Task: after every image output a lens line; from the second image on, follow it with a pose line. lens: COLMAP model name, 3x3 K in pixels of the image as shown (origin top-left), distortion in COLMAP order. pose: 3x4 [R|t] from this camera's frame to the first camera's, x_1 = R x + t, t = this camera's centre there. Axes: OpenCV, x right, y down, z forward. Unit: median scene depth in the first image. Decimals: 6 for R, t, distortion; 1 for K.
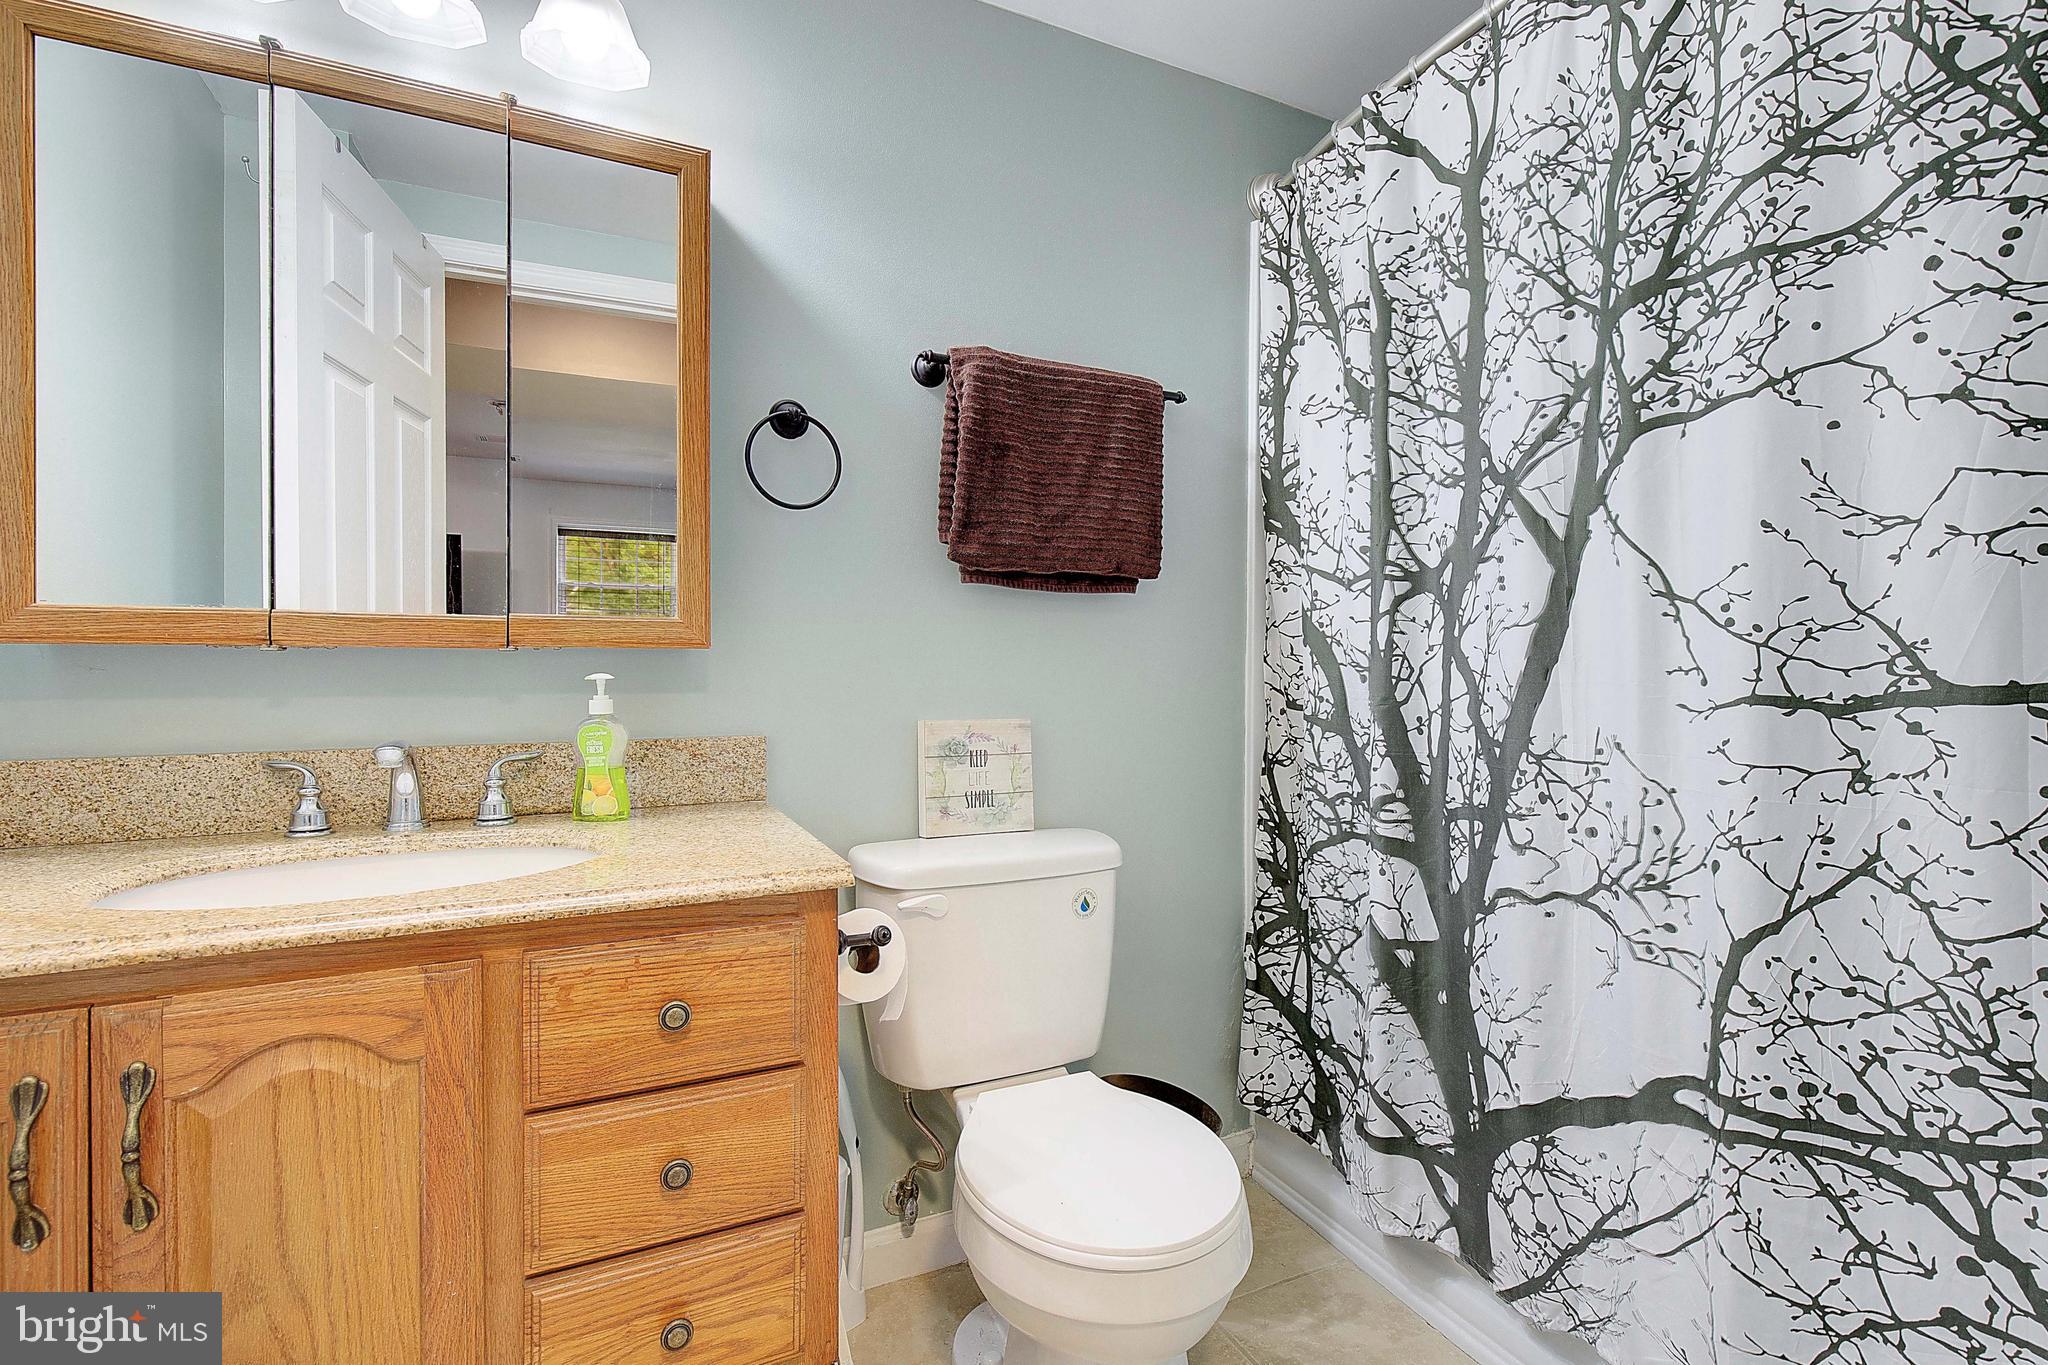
lens RADIAL K [[940.4, 0, 1031.5], [0, 940.4, 676.8], [0, 0, 1]] dist [0.000964, -0.000193]
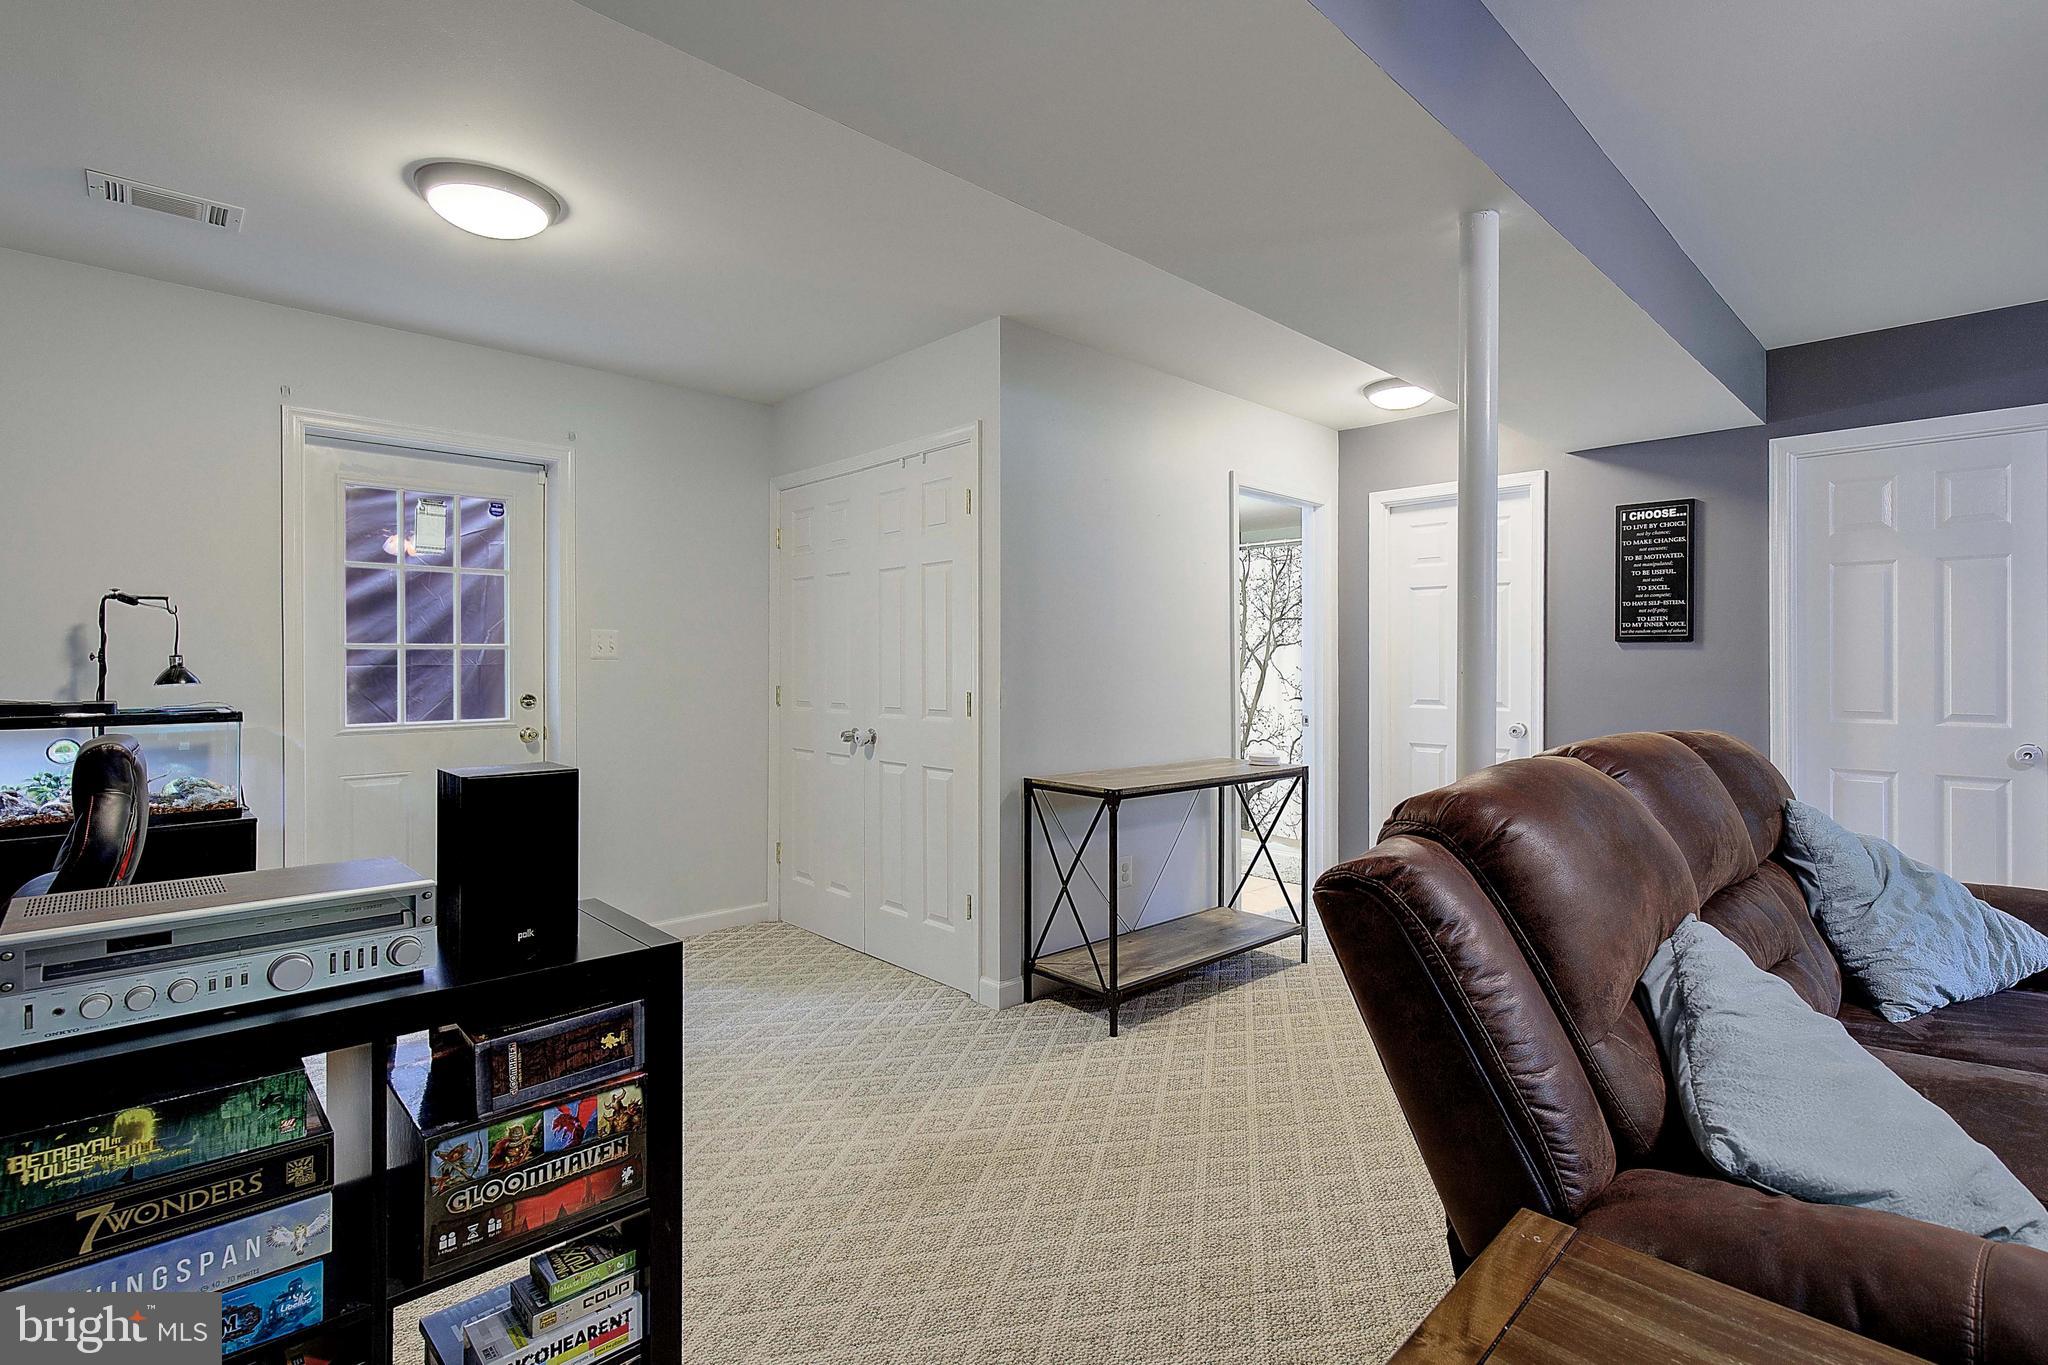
lens RADIAL K [[940.4, 0, 1019.0], [0, 940.4, 680.8], [0, 0, 1]] dist [0.000964, -0.000193]
pose [[0.947888, 0.000021, 0.318605, -2.135284], [0.002689, 0.999964, -0.008066, -0.032147], [-0.318594, 0.008503, 0.947853, -3.136713]]
